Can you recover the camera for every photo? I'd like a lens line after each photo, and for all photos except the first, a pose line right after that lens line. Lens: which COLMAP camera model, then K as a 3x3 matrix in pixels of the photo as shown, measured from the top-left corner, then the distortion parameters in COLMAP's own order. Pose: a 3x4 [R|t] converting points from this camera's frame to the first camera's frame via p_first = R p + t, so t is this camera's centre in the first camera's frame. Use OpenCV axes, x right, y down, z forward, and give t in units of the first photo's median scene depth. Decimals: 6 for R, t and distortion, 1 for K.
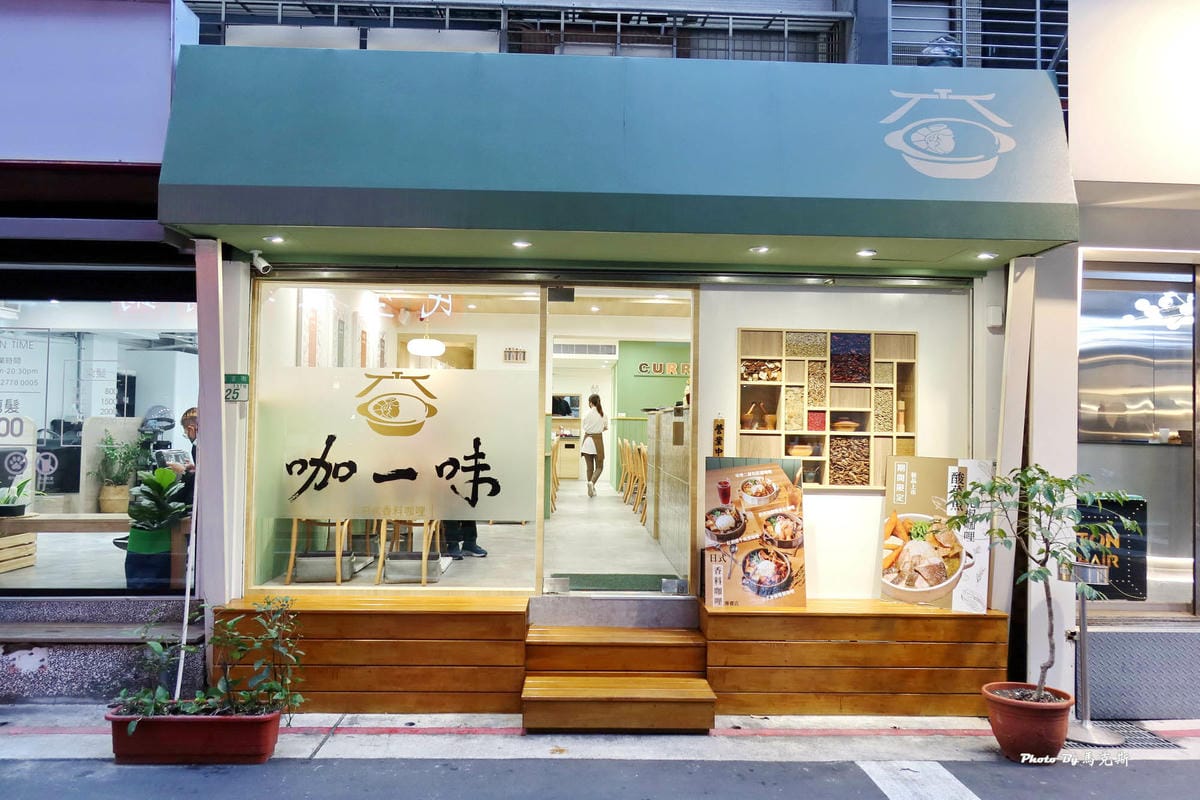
lens RADIAL K [[822.1, 0, 595.8], [0, 822.1, 399.2], [0, 0, 1]] dist [-0.010846, 0.002848]
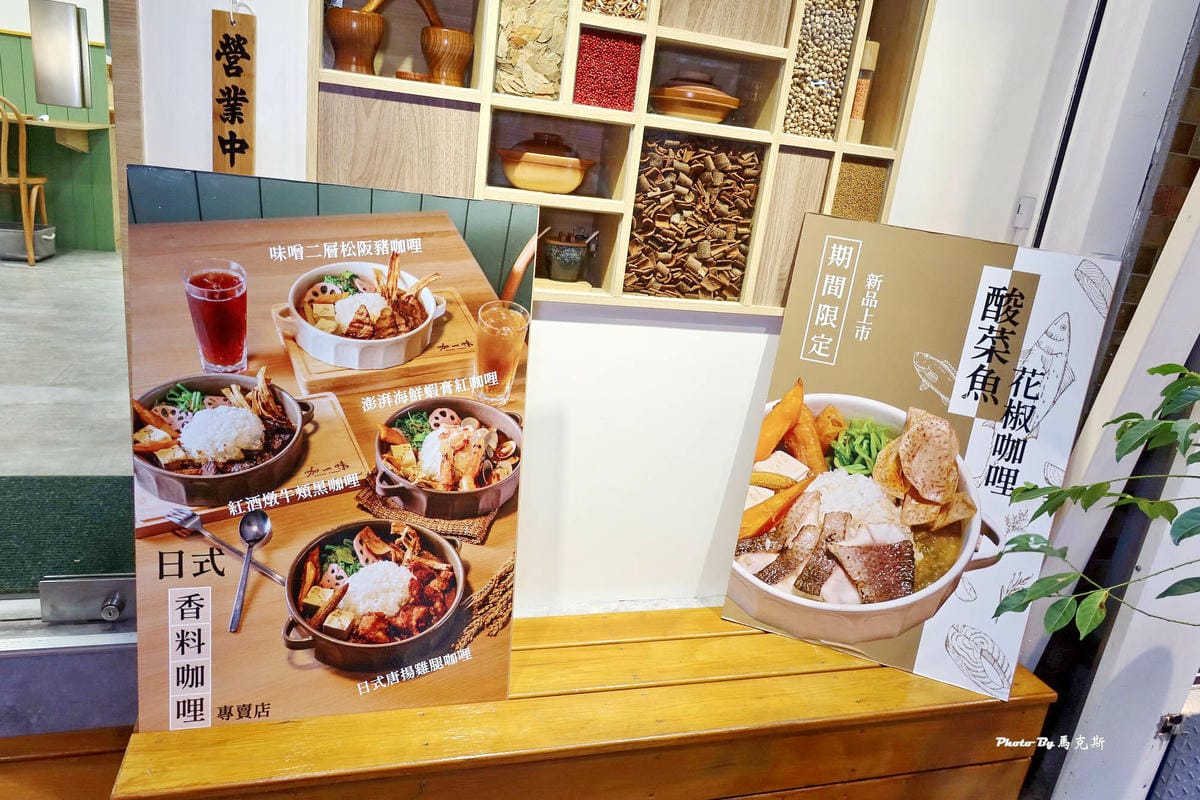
lens RADIAL K [[822.1, 0, 595.8], [0, 822.1, 399.2], [0, 0, 1]] dist [-0.010846, 0.002848]
pose [[0.963192, 0.018880, 0.268151, 0.198382], [-0.110367, 0.937352, 0.330439, 0.041285], [-0.245114, -0.347871, 0.904934, 0.732185]]
